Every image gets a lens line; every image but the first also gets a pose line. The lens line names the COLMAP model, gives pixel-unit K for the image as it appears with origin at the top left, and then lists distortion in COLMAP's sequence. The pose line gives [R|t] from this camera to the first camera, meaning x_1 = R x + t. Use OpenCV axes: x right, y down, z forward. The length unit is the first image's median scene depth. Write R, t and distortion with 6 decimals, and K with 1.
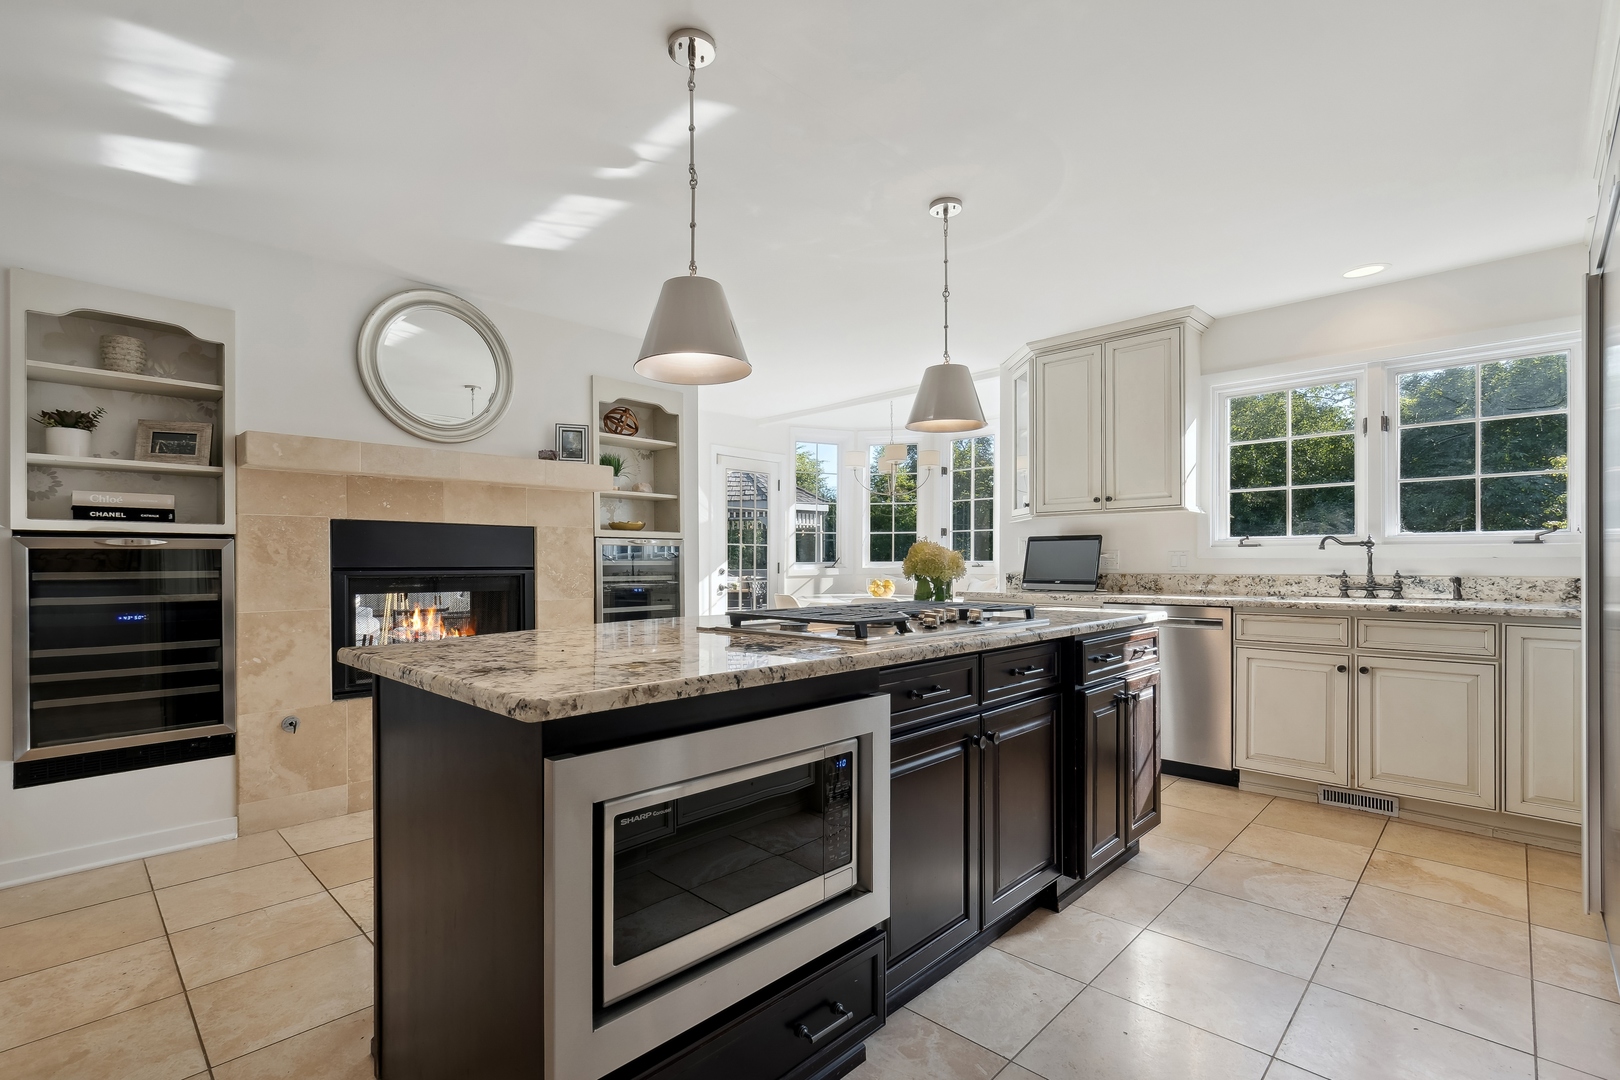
lens RADIAL K [[743.3, 0, 786.5], [0, 743.3, 565.7], [0, 0, 1]] dist [-0.002705, -0.001299]
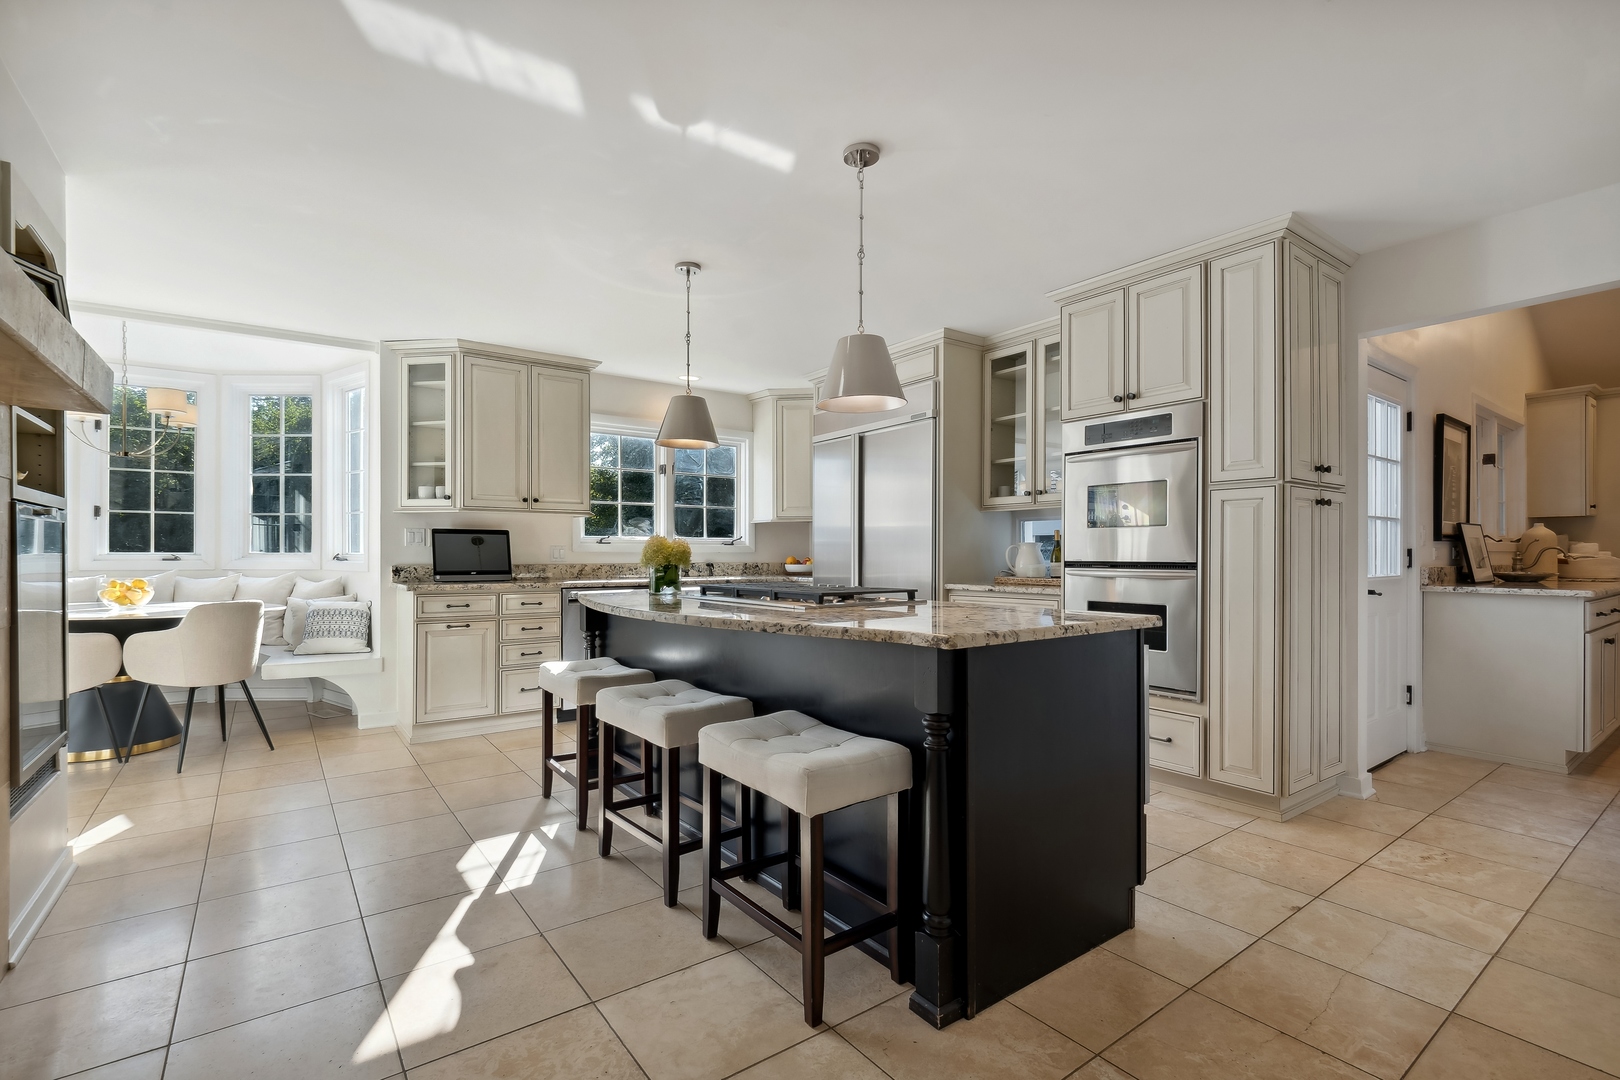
lens RADIAL K [[731.9, 0, 792.3], [0, 731.9, 555.4], [0, 0, 1]] dist [0.000255, -0.000418]
pose [[0.156848, 0.000429, 0.987623, -0.748824], [0.004223, 0.999990, -0.001105, -0.000458], [-0.987614, 0.004344, 0.156844, 0.494903]]
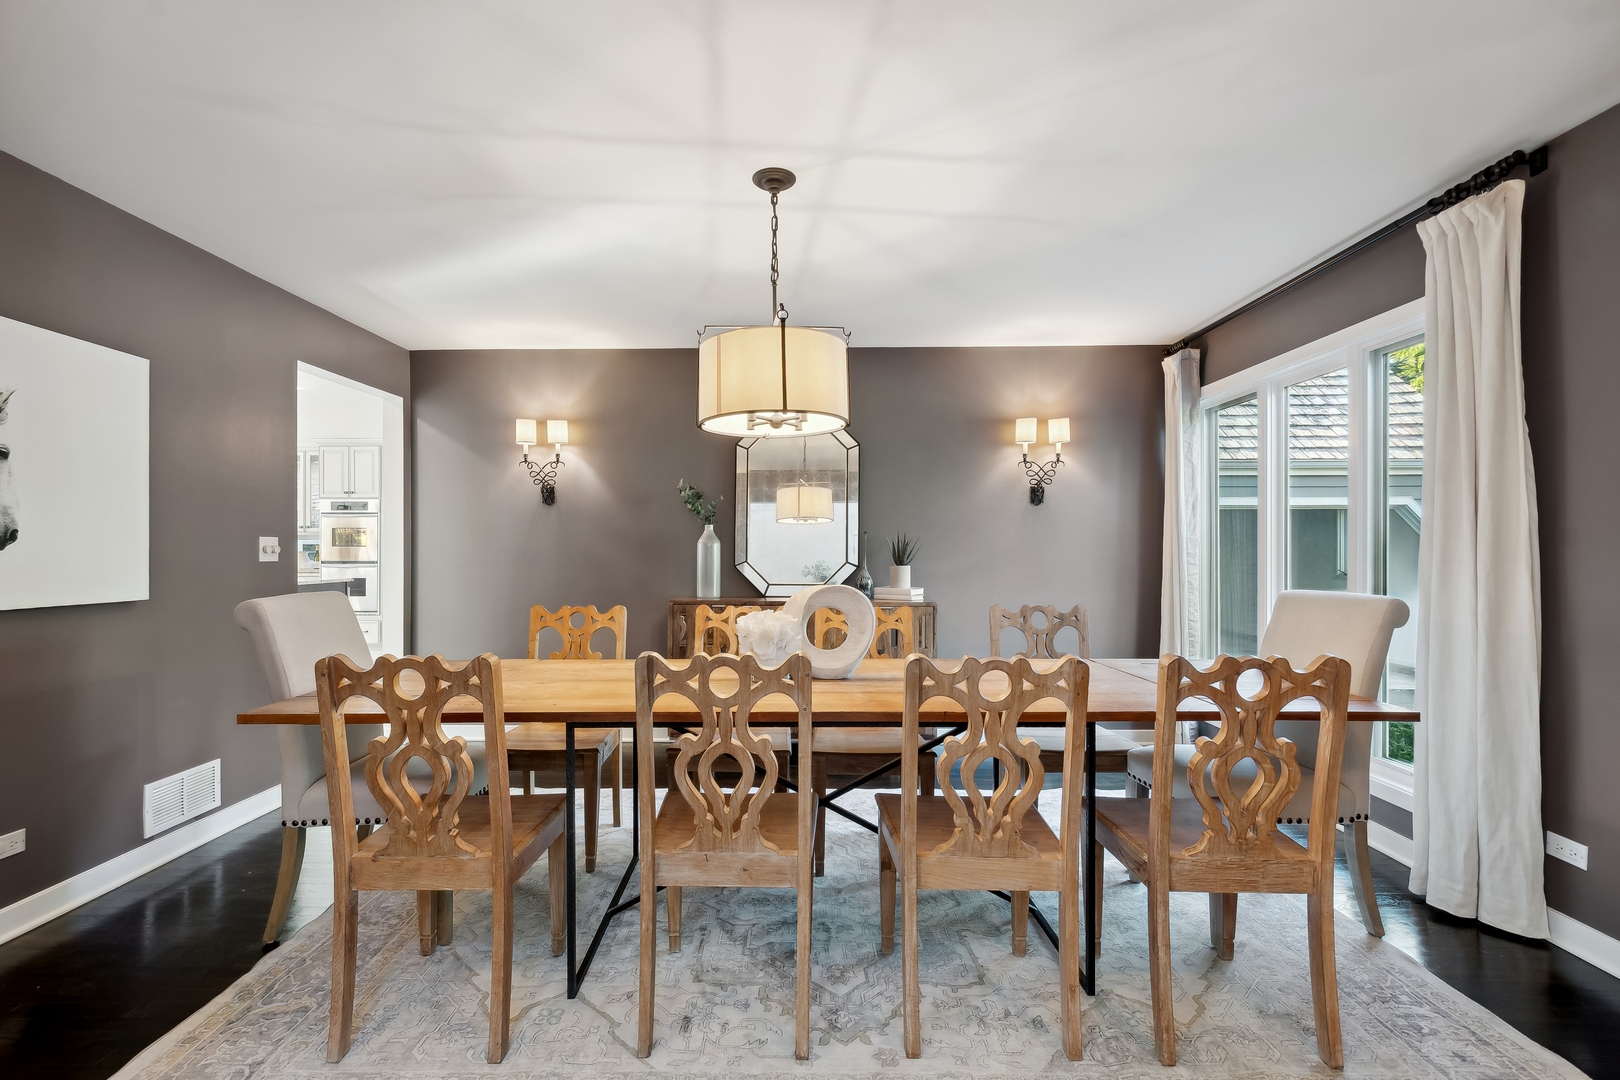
lens RADIAL K [[731.9, 0, 792.3], [0, 731.9, 555.4], [0, 0, 1]] dist [0.000255, -0.000418]
pose [[-0.690625, 0.003313, 0.723205, -2.362248], [0.004863, 0.999988, 0.000063, -0.001348], [-0.723196, 0.003560, -0.690633, 0.795696]]
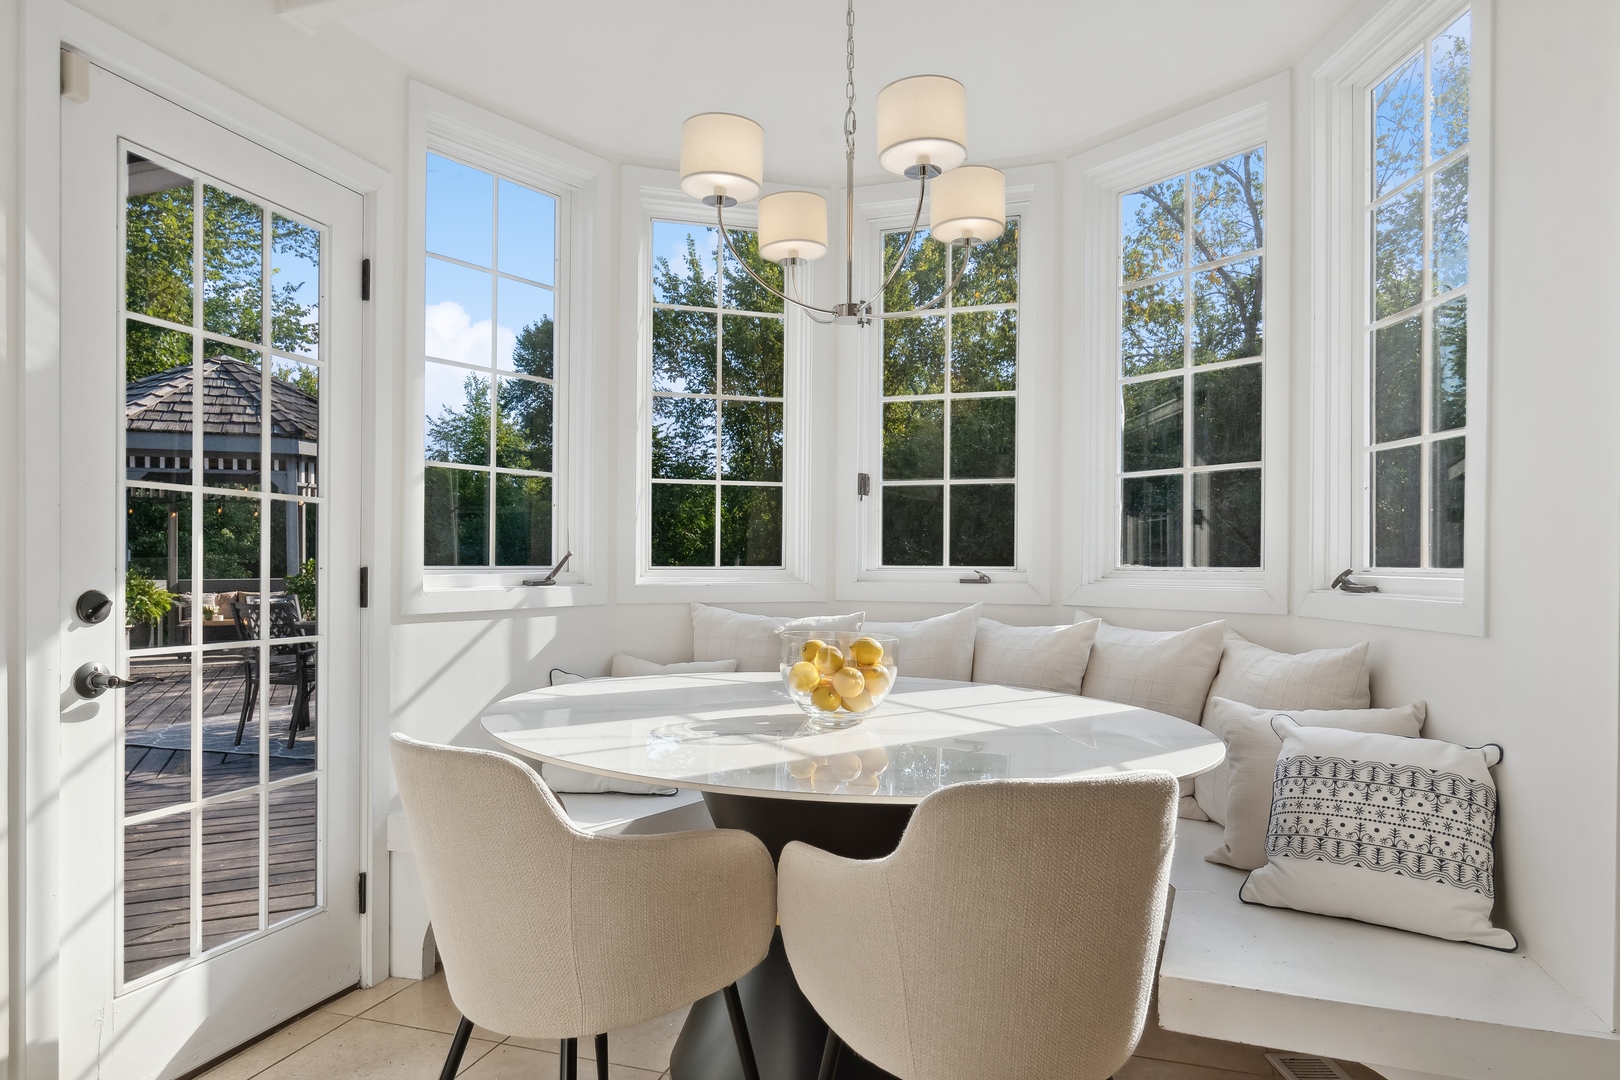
lens RADIAL K [[978.9, 0, 802.1], [0, 978.9, 566.5], [0, 0, 1]] dist [0.002500, 0.000594]
pose [[0.892602, 0.004699, 0.450821, -0.049202], [-0.002005, 0.999977, -0.006454, -0.006846], [-0.450841, 0.004857, 0.892591, 1.215360]]
